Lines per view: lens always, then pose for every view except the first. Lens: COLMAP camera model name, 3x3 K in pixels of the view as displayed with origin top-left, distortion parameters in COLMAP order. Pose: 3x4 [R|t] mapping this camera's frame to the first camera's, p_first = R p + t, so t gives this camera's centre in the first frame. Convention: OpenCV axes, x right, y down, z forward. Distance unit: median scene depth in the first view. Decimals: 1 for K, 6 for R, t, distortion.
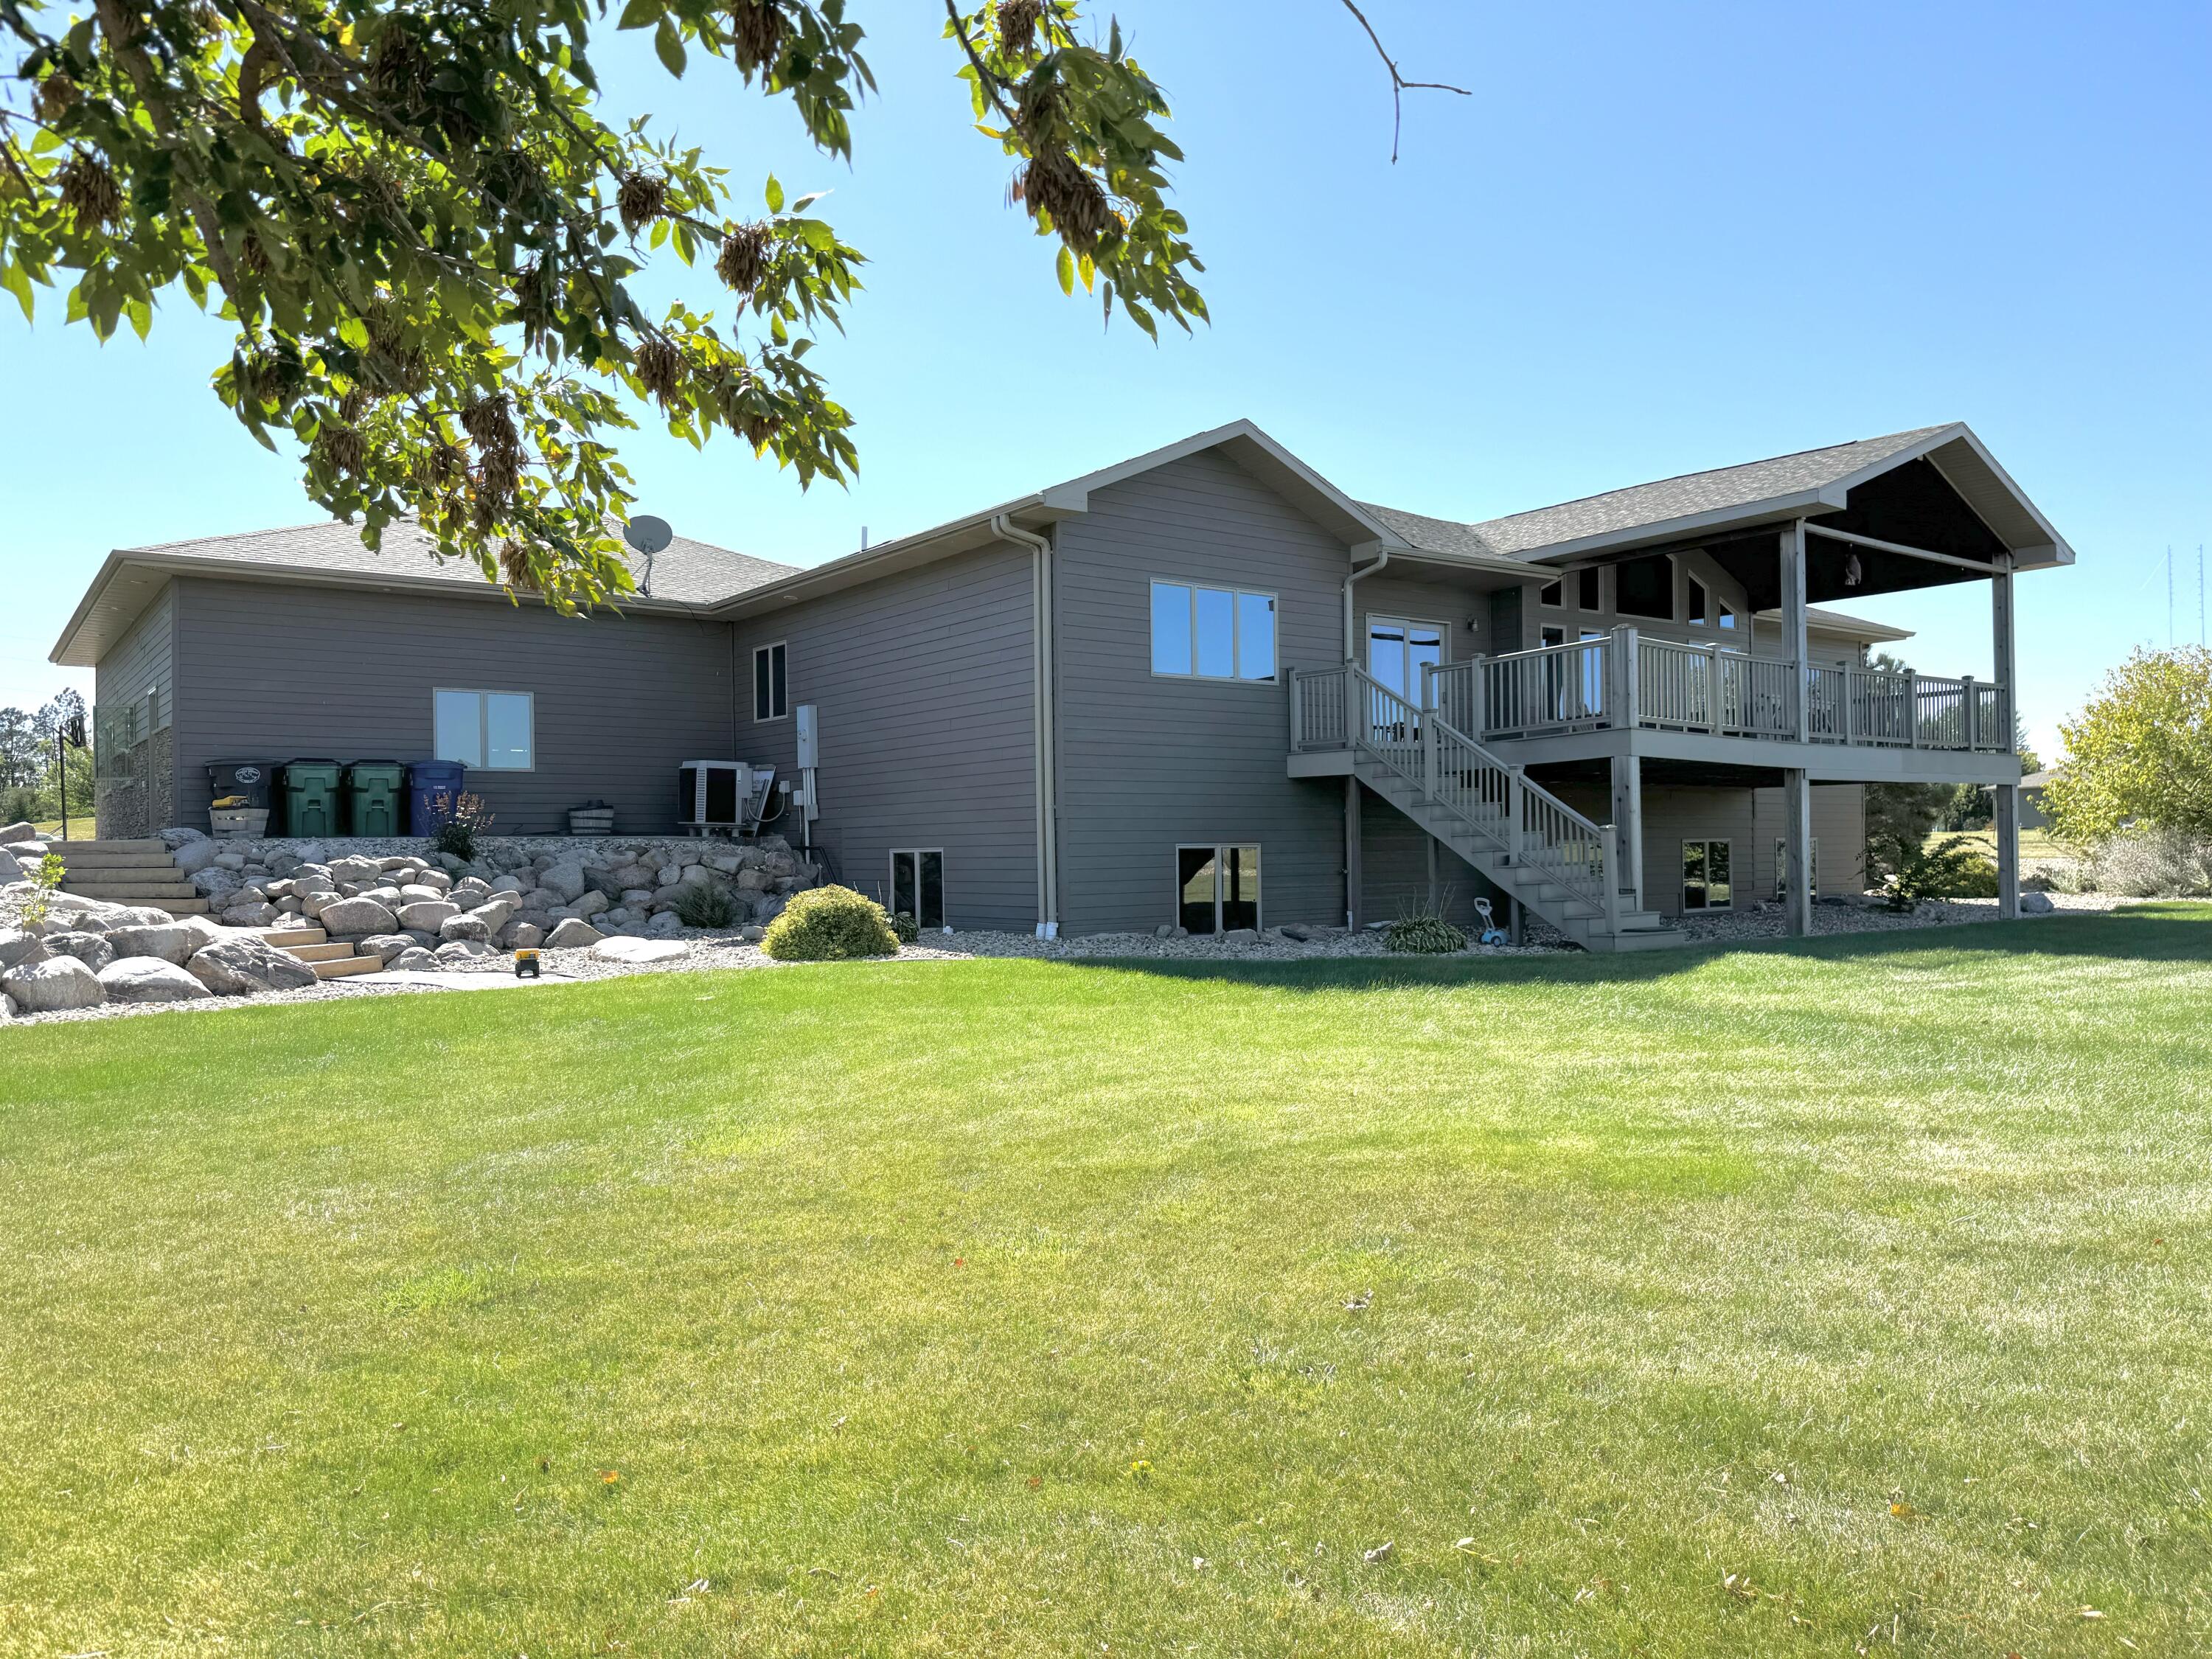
lens RADIAL K [[1576.6, 0, 1112.5], [0, 1576.6, 837.6], [0, 0, 1]] dist [0.108175, -0.169245]
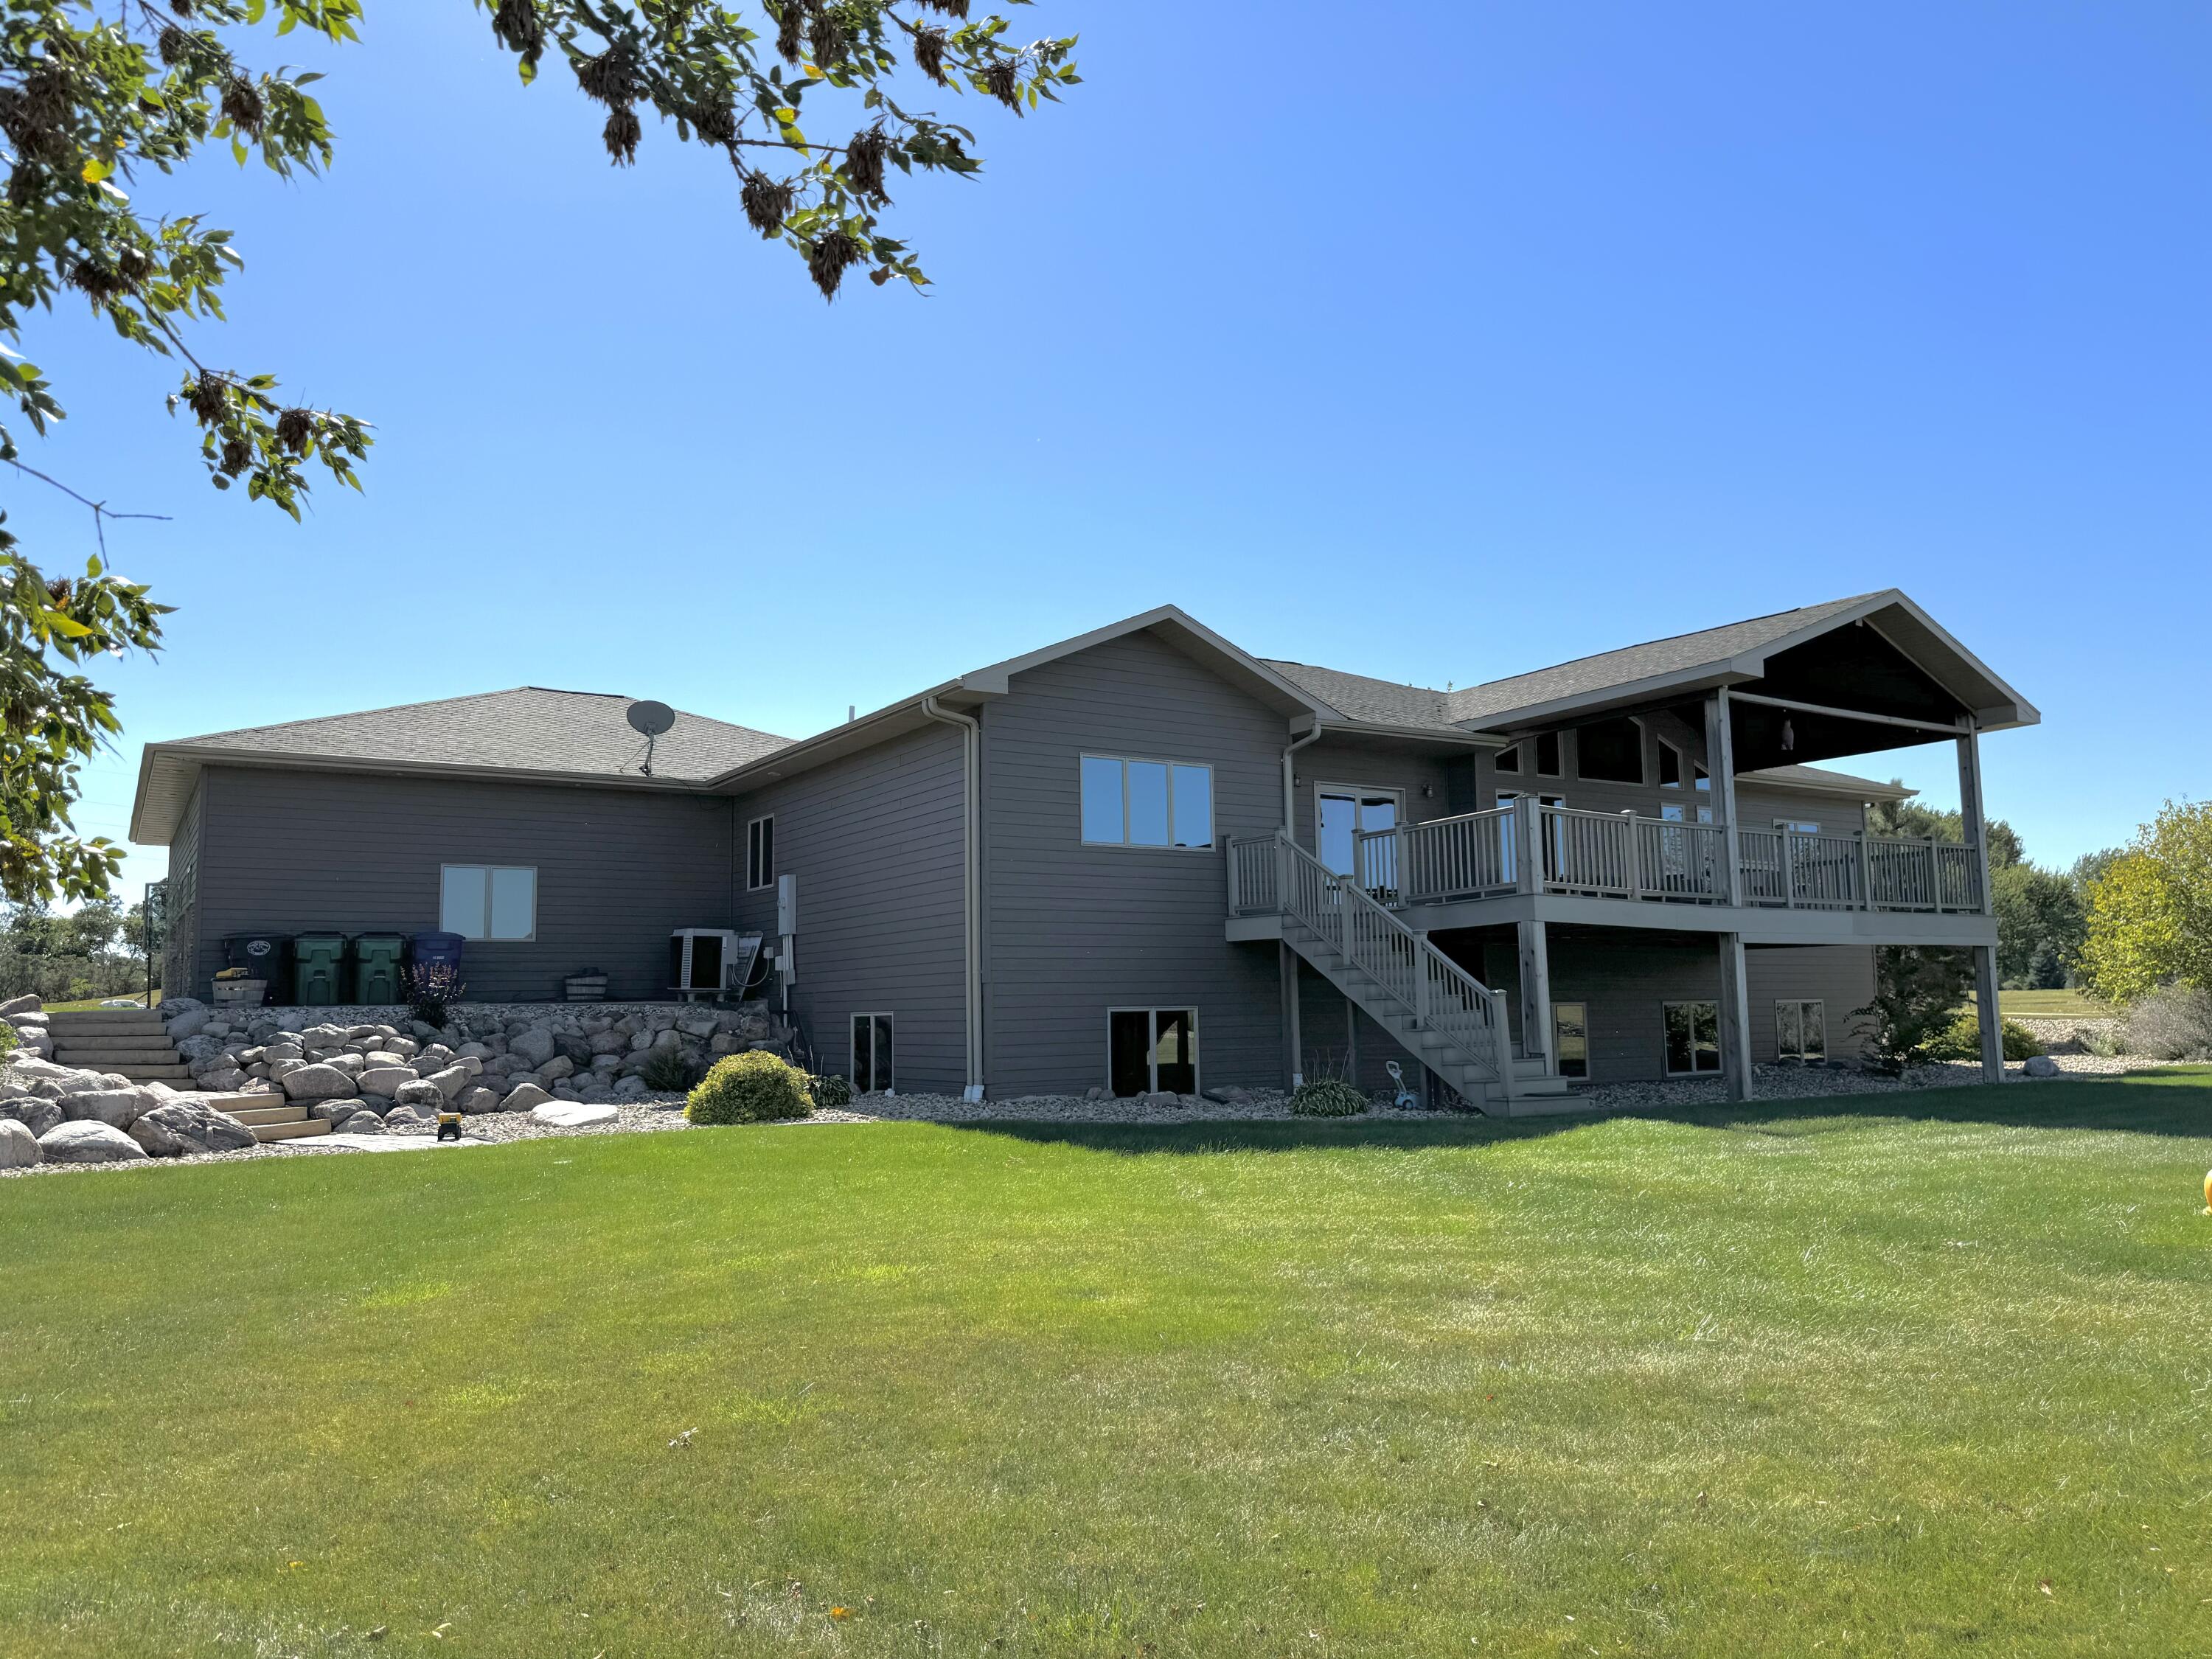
lens RADIAL K [[1576.6, 0, 1112.5], [0, 1576.6, 837.6], [0, 0, 1]] dist [0.108175, -0.169245]
pose [[0.997129, -0.011147, -0.074895, 0.121805], [0.003660, 0.995044, -0.099373, -0.004054], [0.075631, 0.098814, 0.992228, -0.031313]]
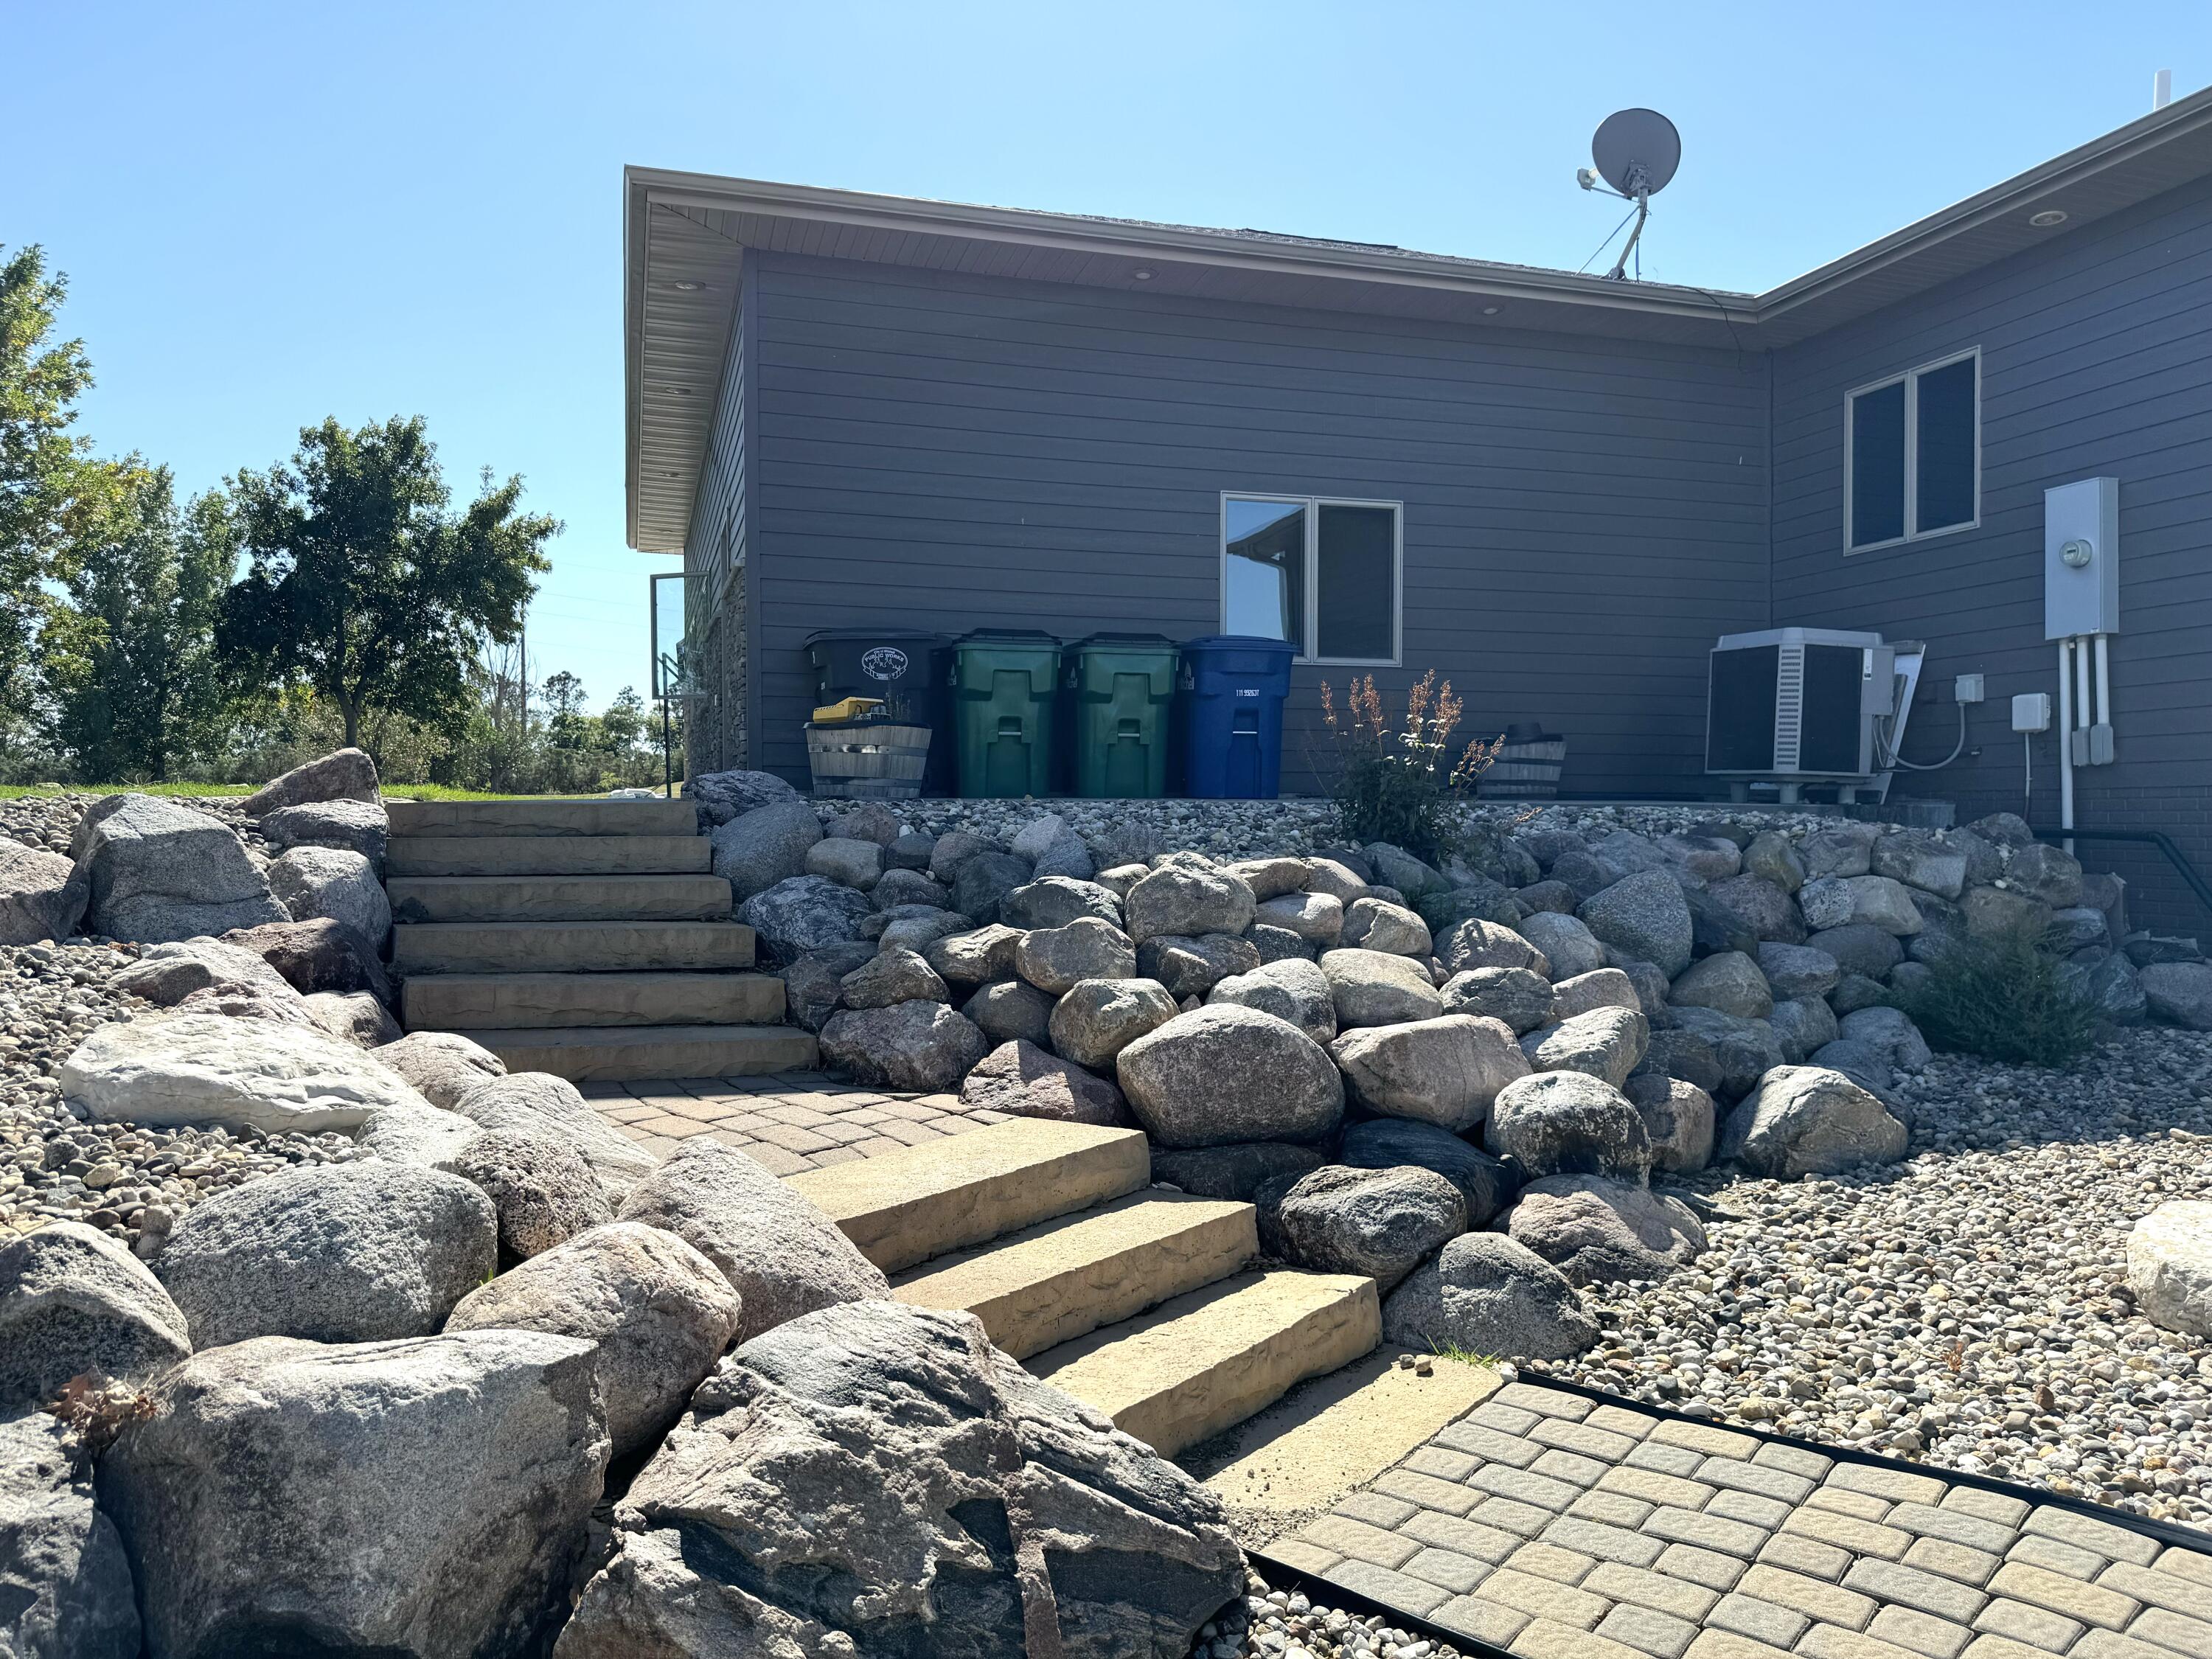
lens RADIAL K [[1576.6, 0, 1112.5], [0, 1576.6, 837.6], [0, 0, 1]] dist [0.108175, -0.169245]
pose [[0.941588, 0.017840, -0.336293, -0.348695], [-0.010380, 0.999659, 0.023969, 0.000368], [0.336606, -0.019079, 0.941452, 0.638438]]
